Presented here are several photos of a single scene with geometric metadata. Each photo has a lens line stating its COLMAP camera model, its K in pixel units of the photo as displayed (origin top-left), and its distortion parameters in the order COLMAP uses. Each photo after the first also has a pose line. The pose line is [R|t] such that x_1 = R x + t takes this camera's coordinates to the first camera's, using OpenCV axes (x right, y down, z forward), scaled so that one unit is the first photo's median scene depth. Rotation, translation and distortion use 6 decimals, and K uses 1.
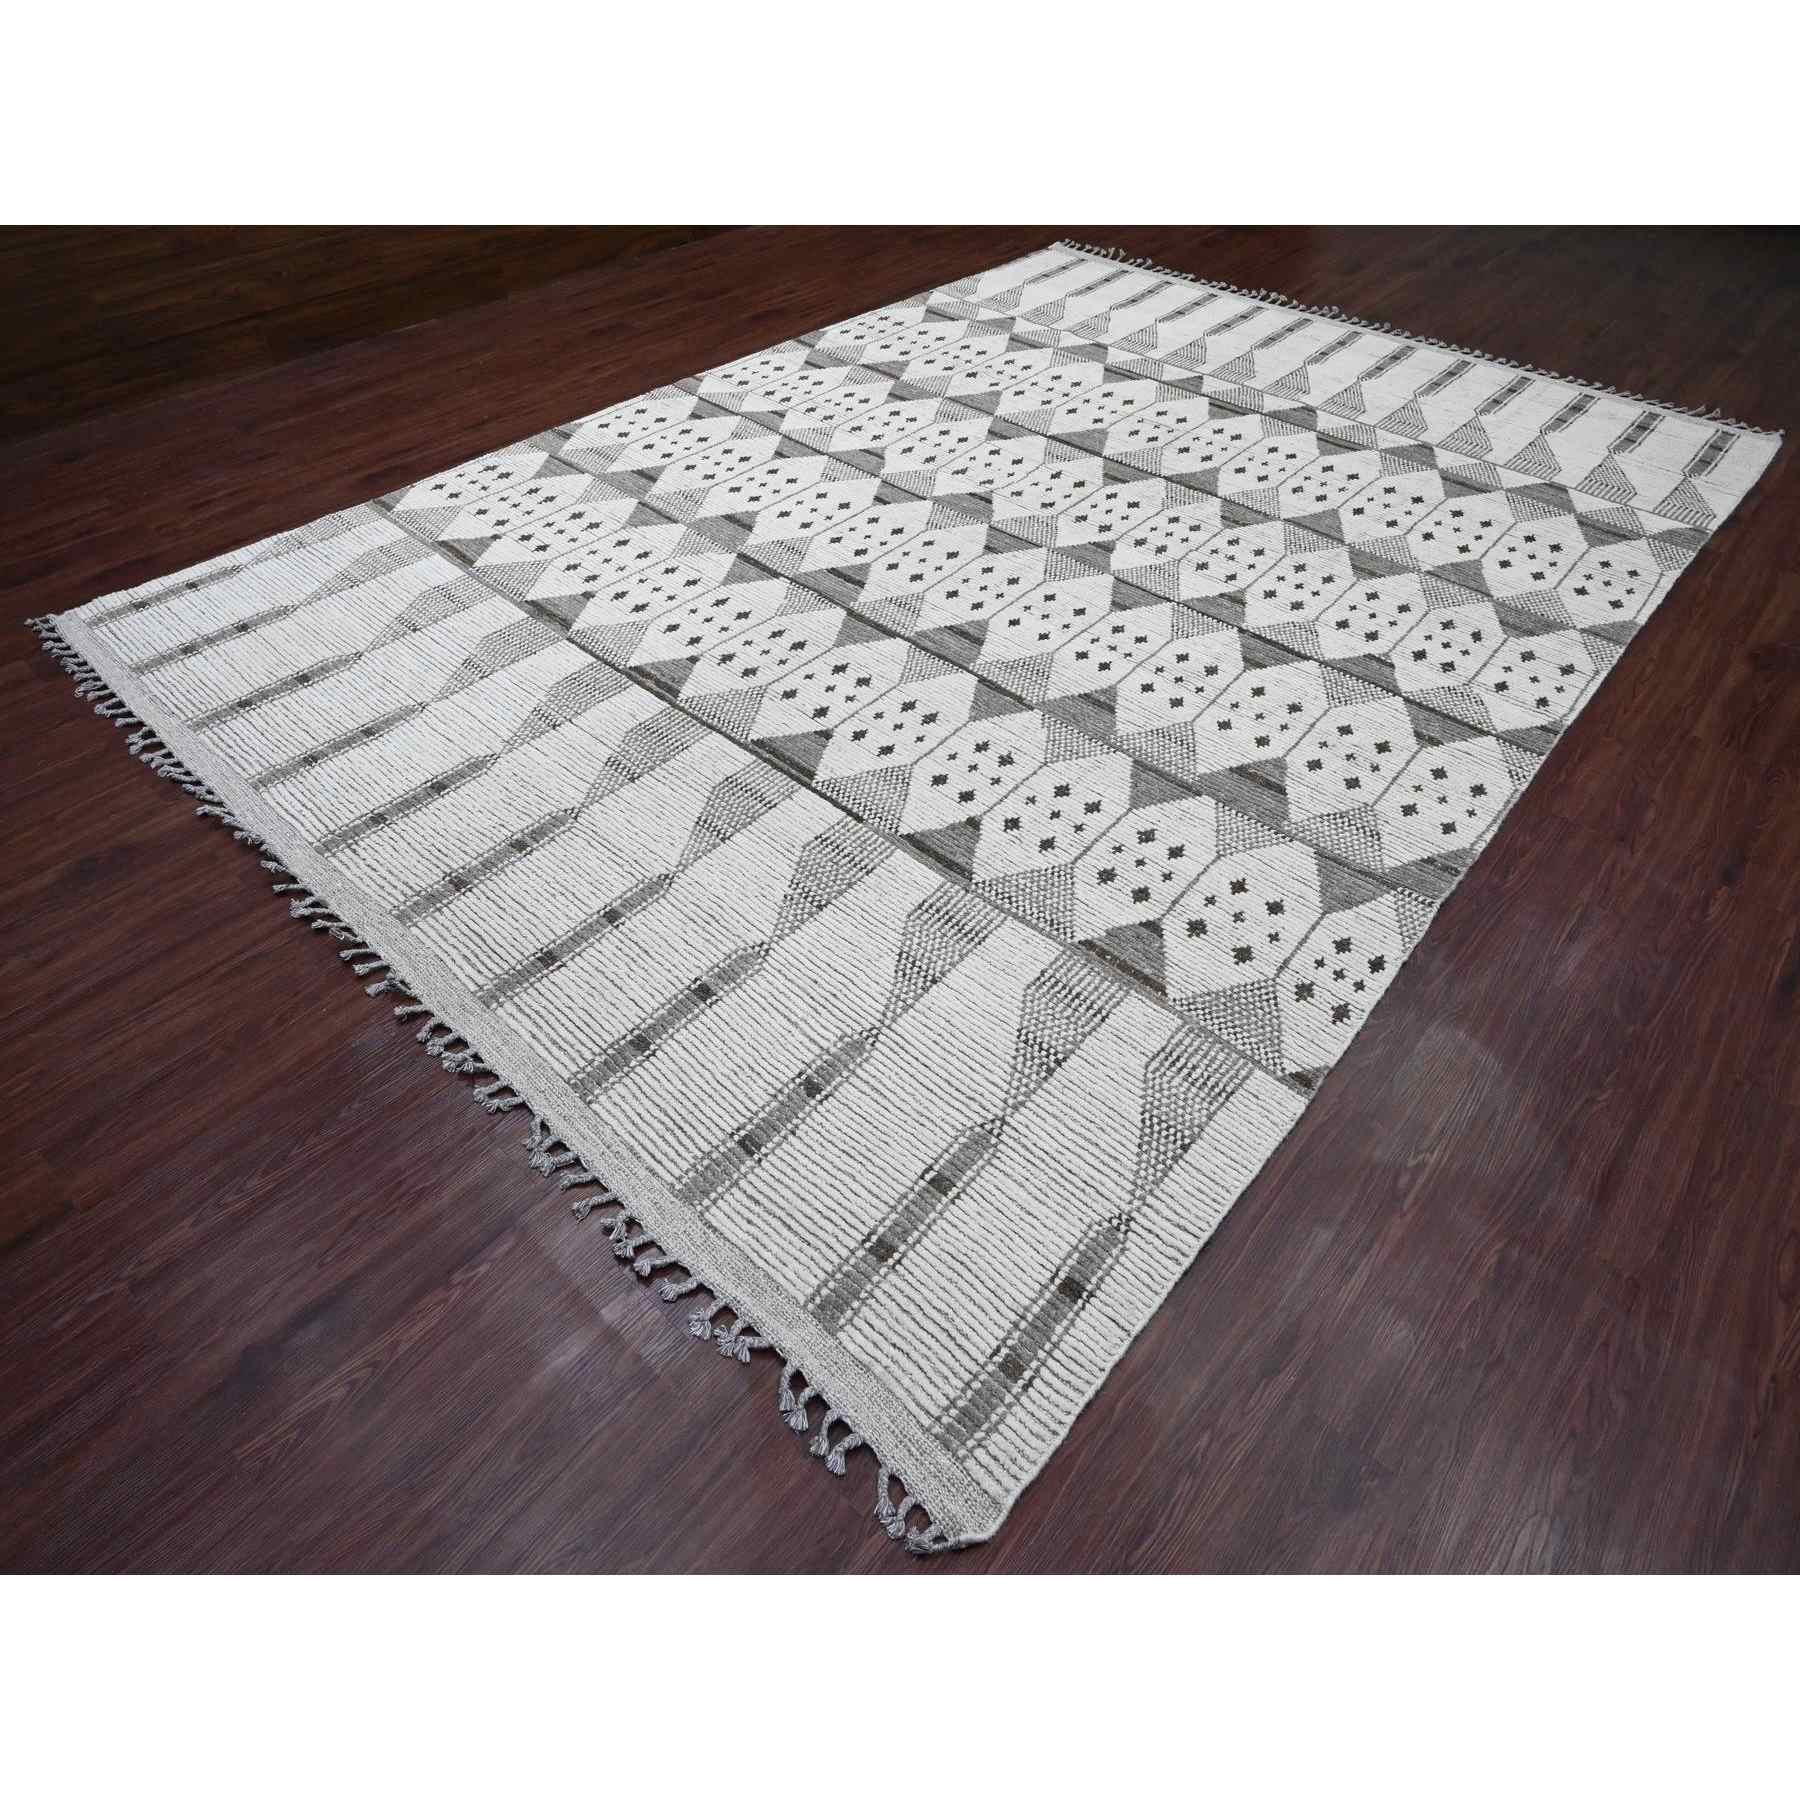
lens RADIAL K [[1086.0, 0, 884.2], [0, 1086.0, 905.5], [0, 0, 1]] dist [-0.001973, -0.003333]
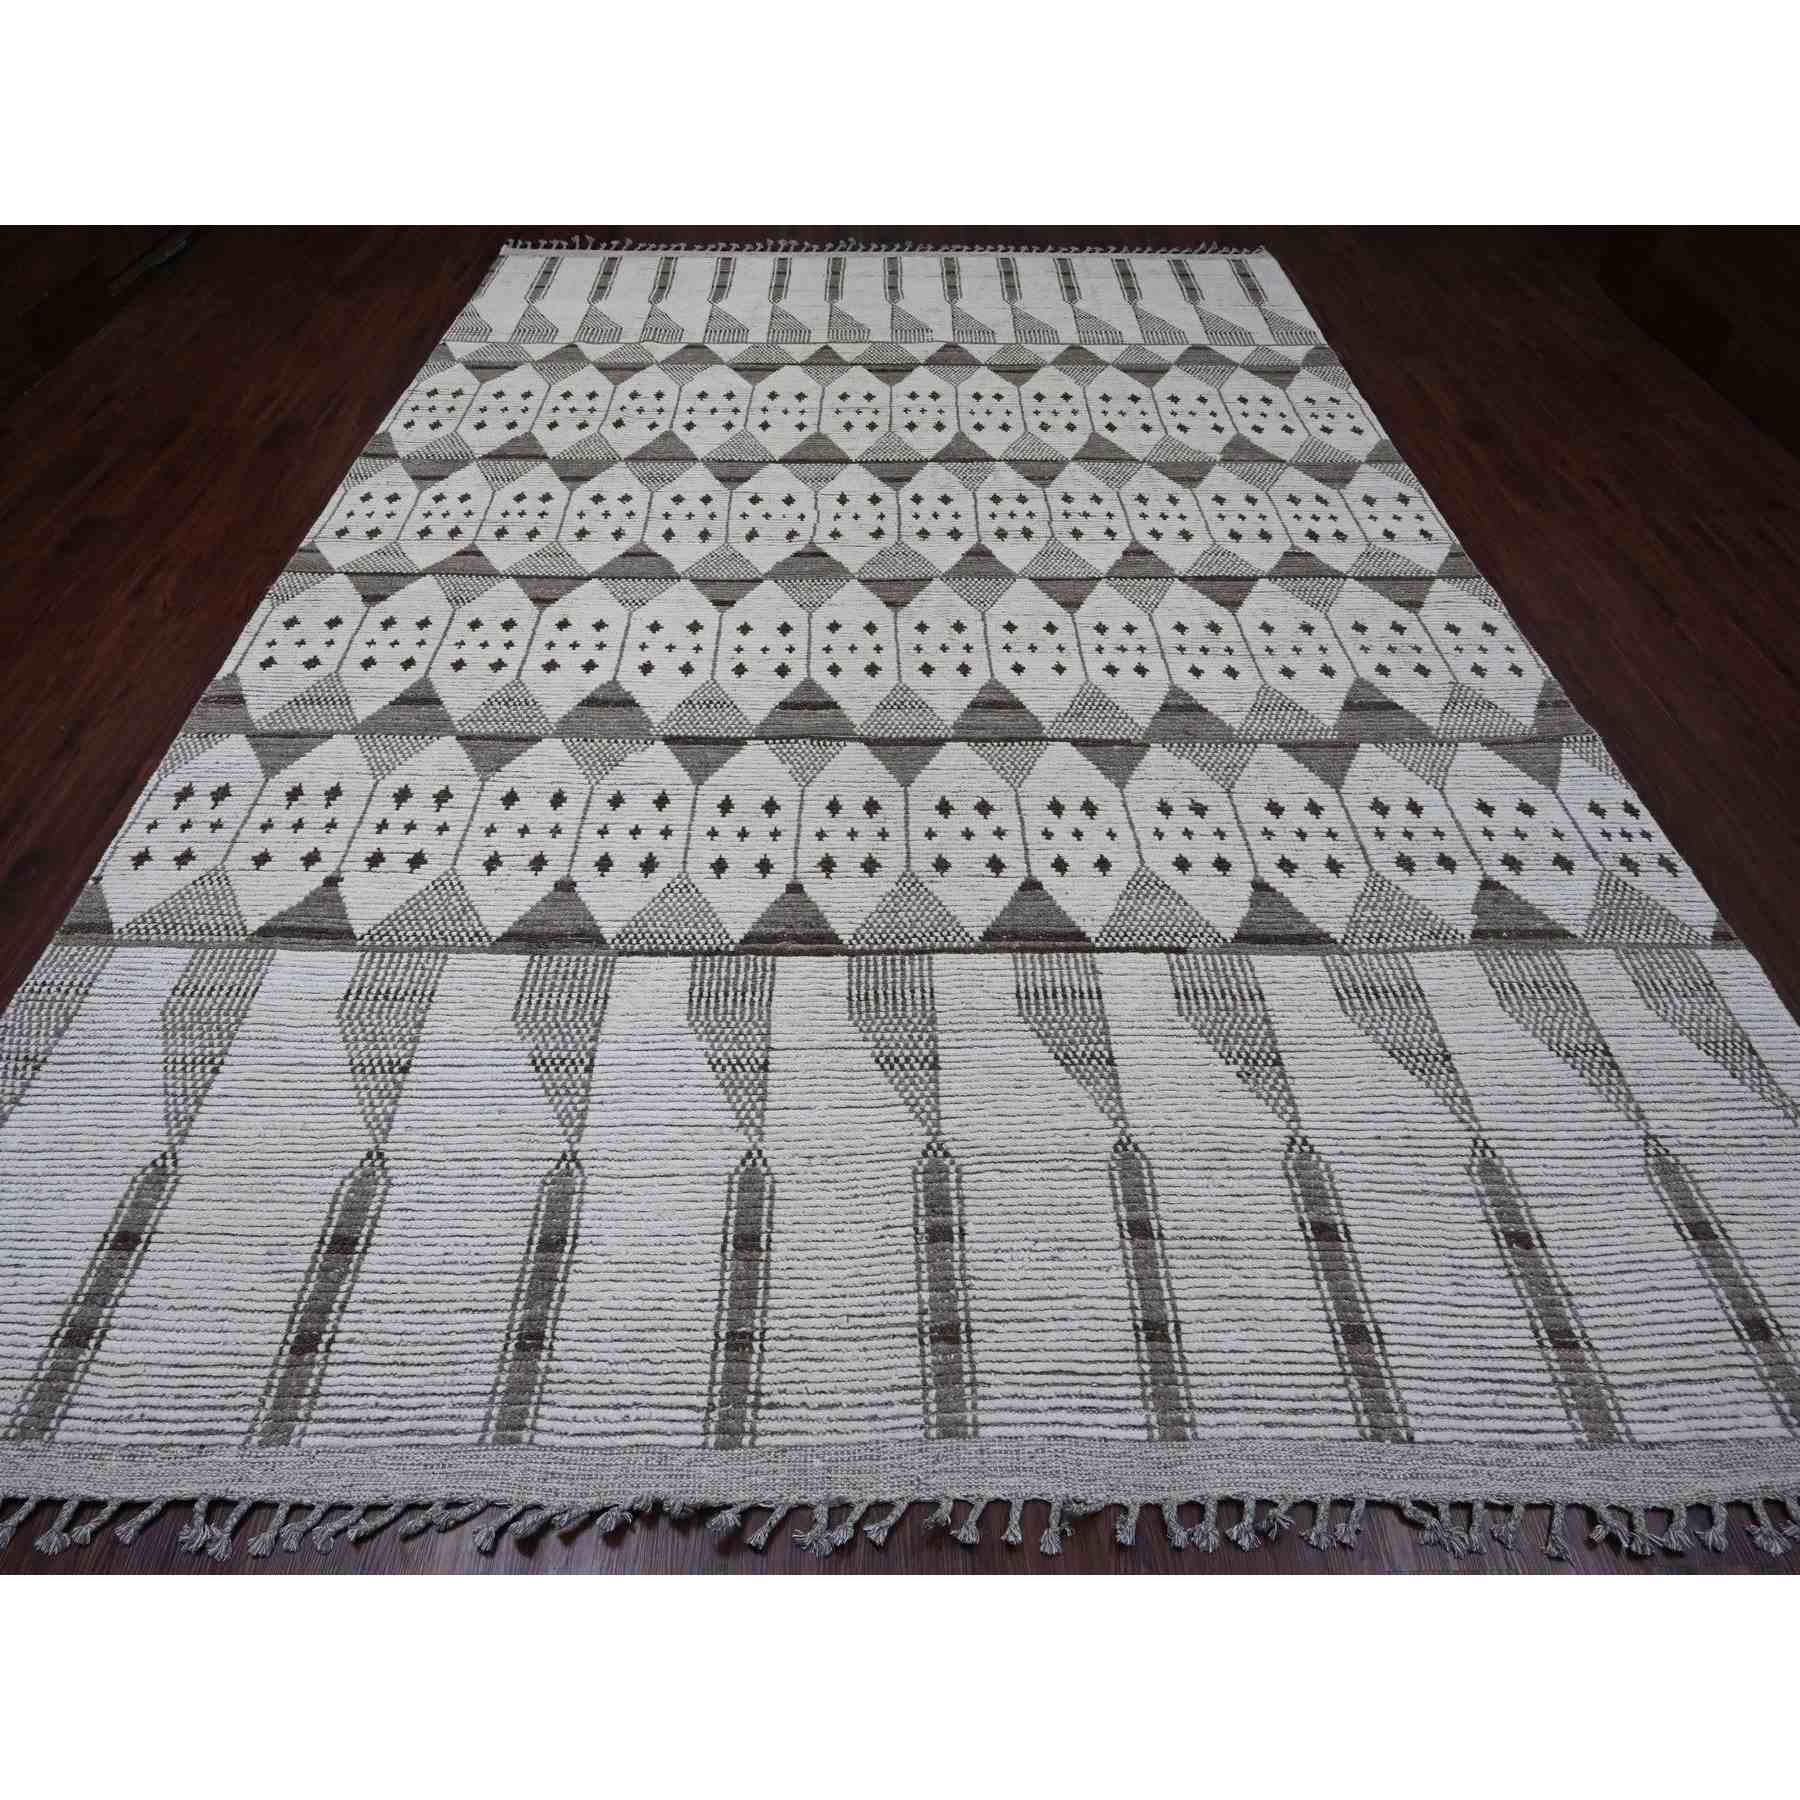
lens RADIAL K [[1086.0, 0, 886.1], [0, 1086.0, 900.8], [0, 0, 1]] dist [-0.001973, -0.003333]
pose [[0.735090, -0.513131, 0.443103, -0.587183], [0.492128, 0.853393, 0.171843, -0.397765], [-0.466319, 0.091744, 0.879847, 0.376909]]
